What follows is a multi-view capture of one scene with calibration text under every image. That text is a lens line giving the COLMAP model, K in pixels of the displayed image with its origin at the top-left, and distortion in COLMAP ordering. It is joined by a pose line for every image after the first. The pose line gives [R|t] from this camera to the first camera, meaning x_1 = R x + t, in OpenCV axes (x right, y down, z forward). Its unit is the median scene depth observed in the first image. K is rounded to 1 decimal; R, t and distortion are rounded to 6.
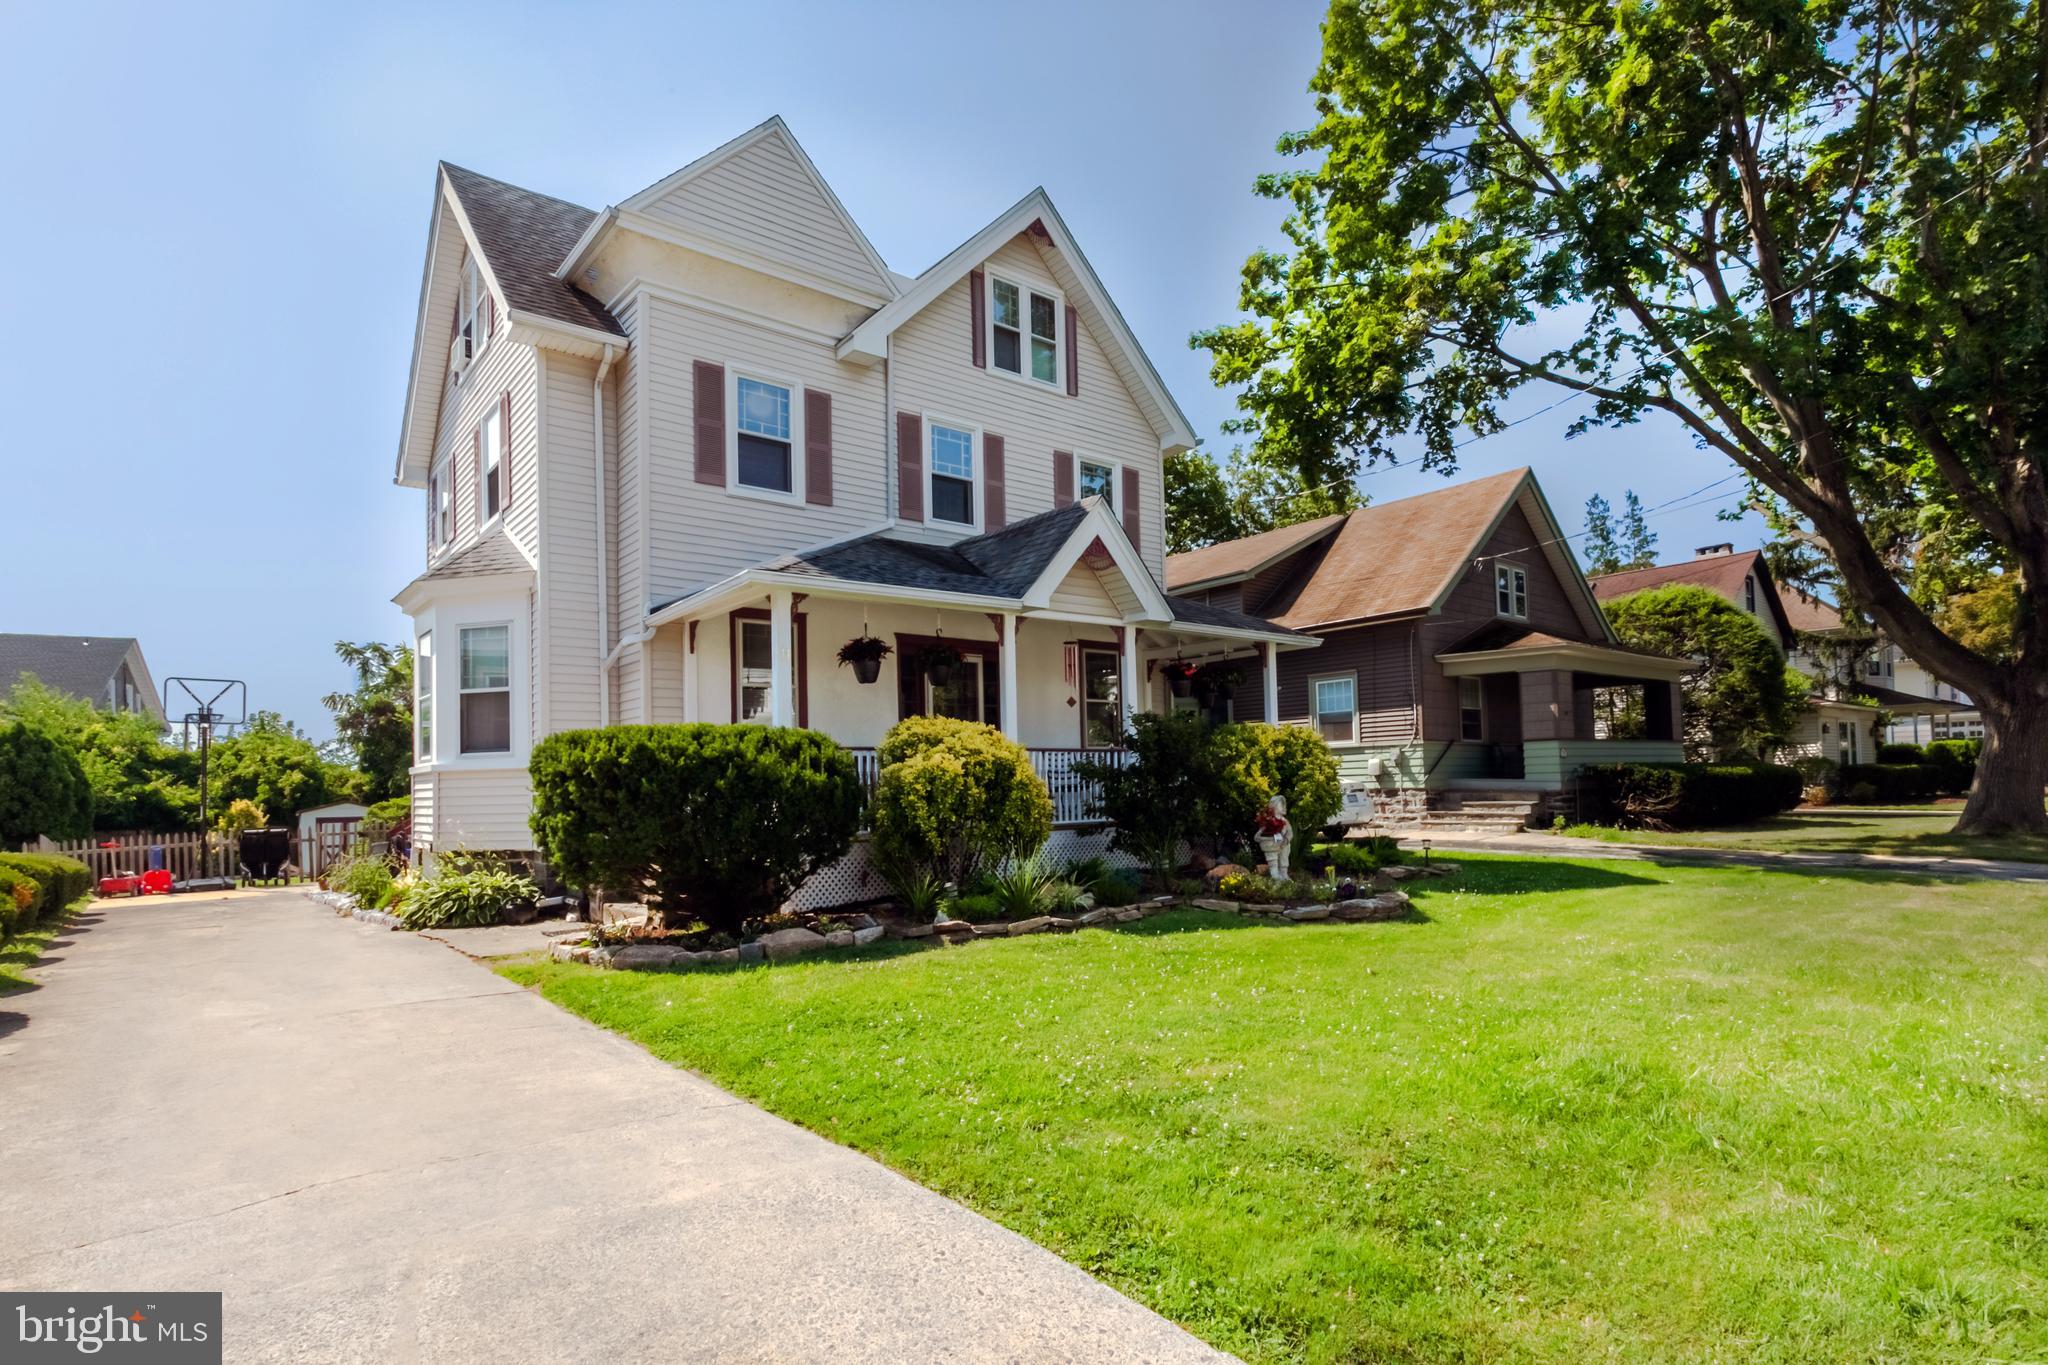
lens RADIAL K [[998.2, 0, 954.8], [0, 998.2, 771.9], [0, 0, 1]] dist [-0.000061, 0.001215]
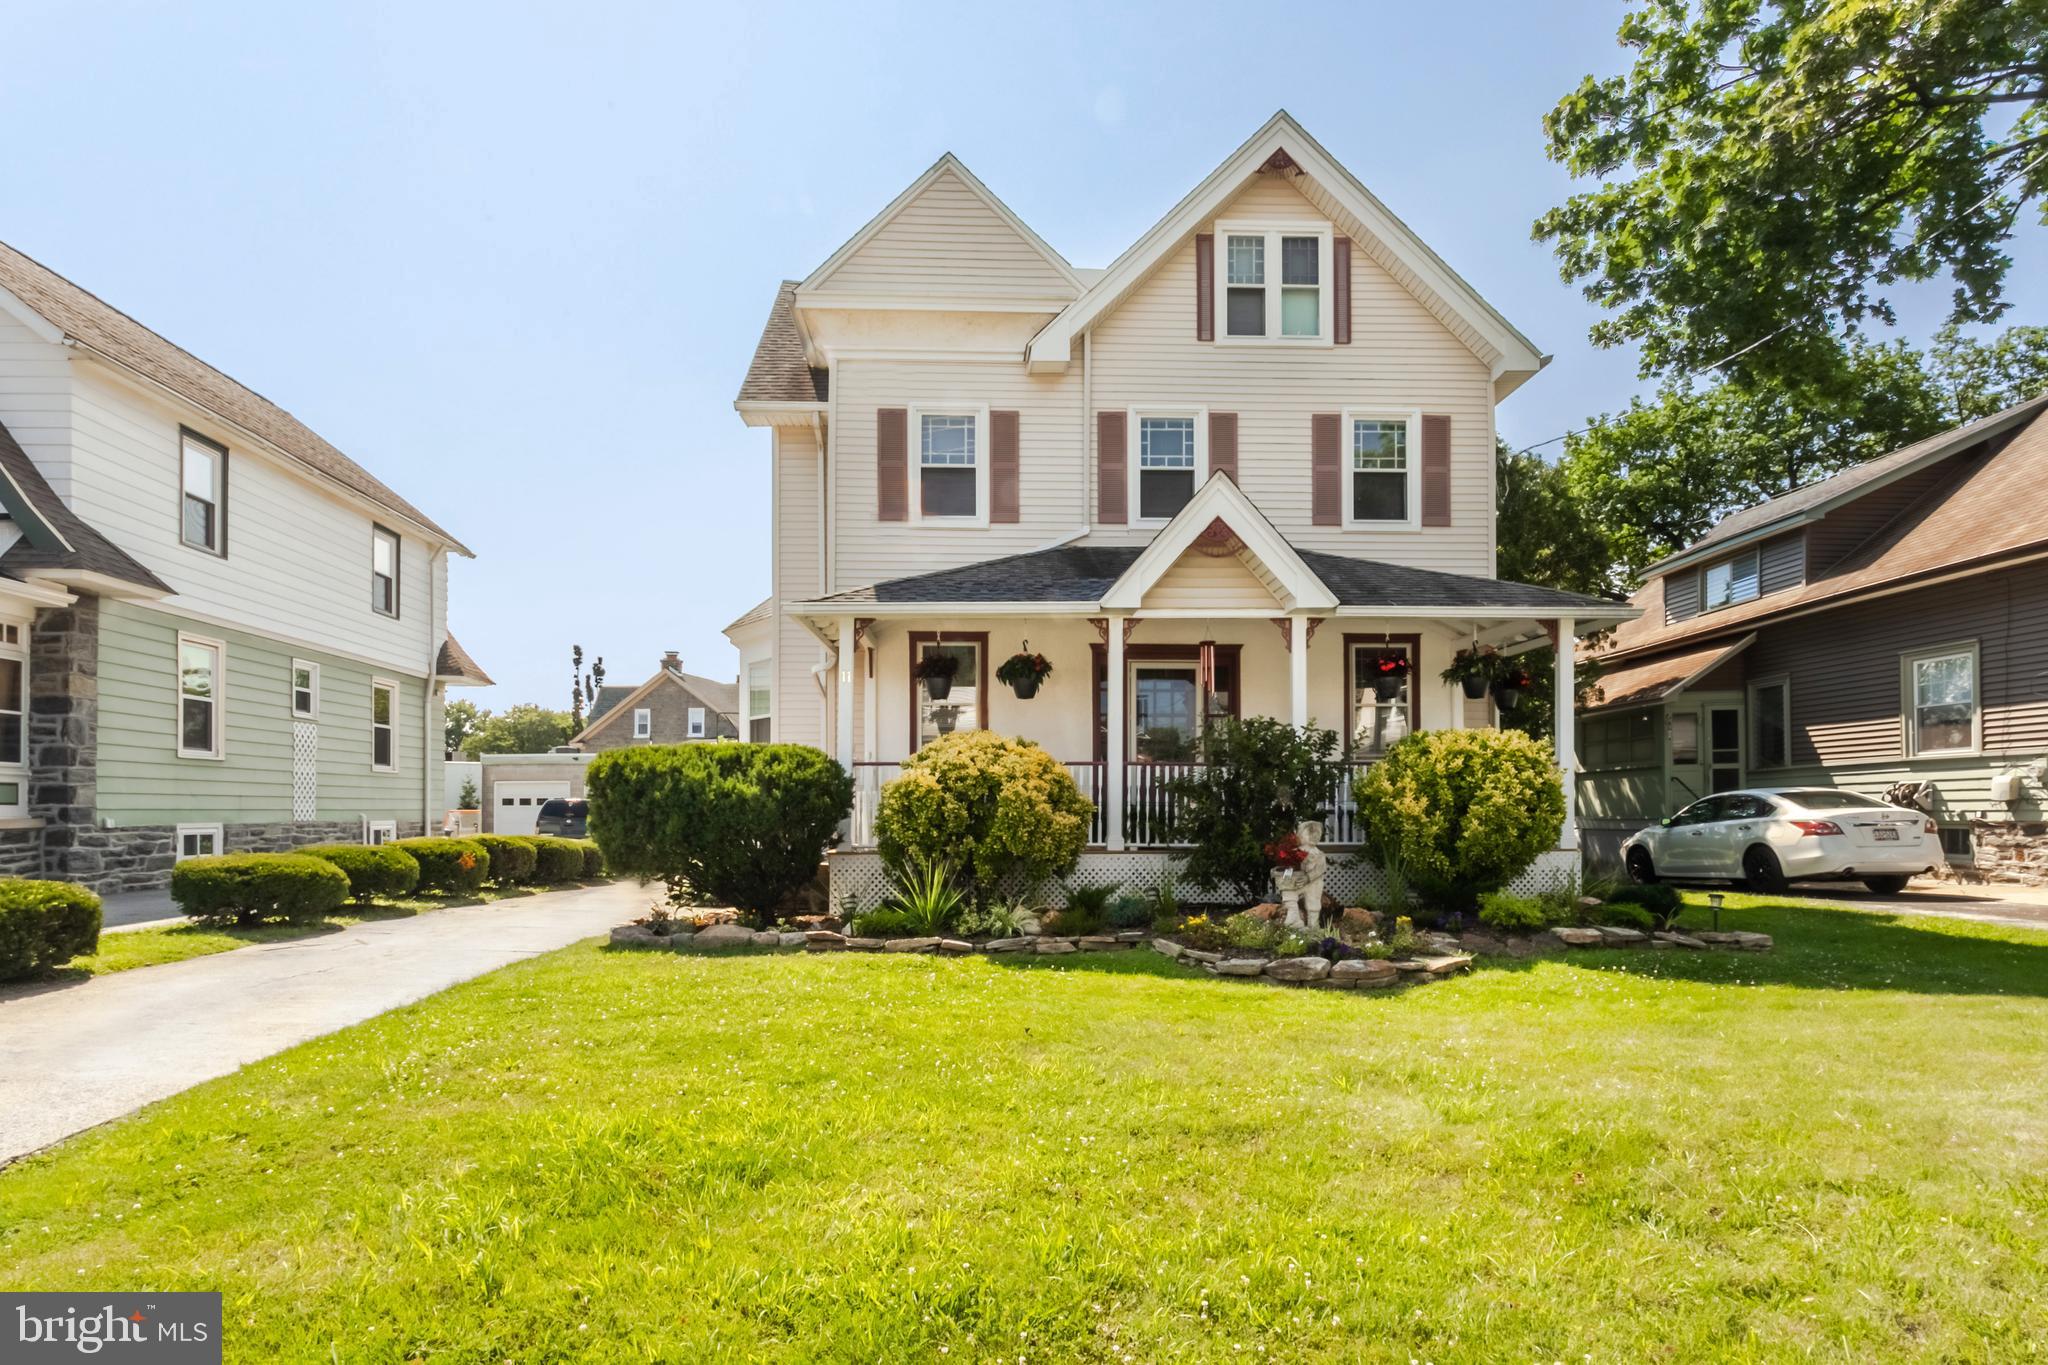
lens RADIAL K [[998.2, 0, 995.1], [0, 998.2, 814.0], [0, 0, 1]] dist [-0.000061, 0.001215]
pose [[0.814836, 0.025529, -0.579129, 0.425167], [-0.009908, 0.999497, 0.030118, -0.002419], [0.579607, -0.018803, 0.814679, 0.151632]]
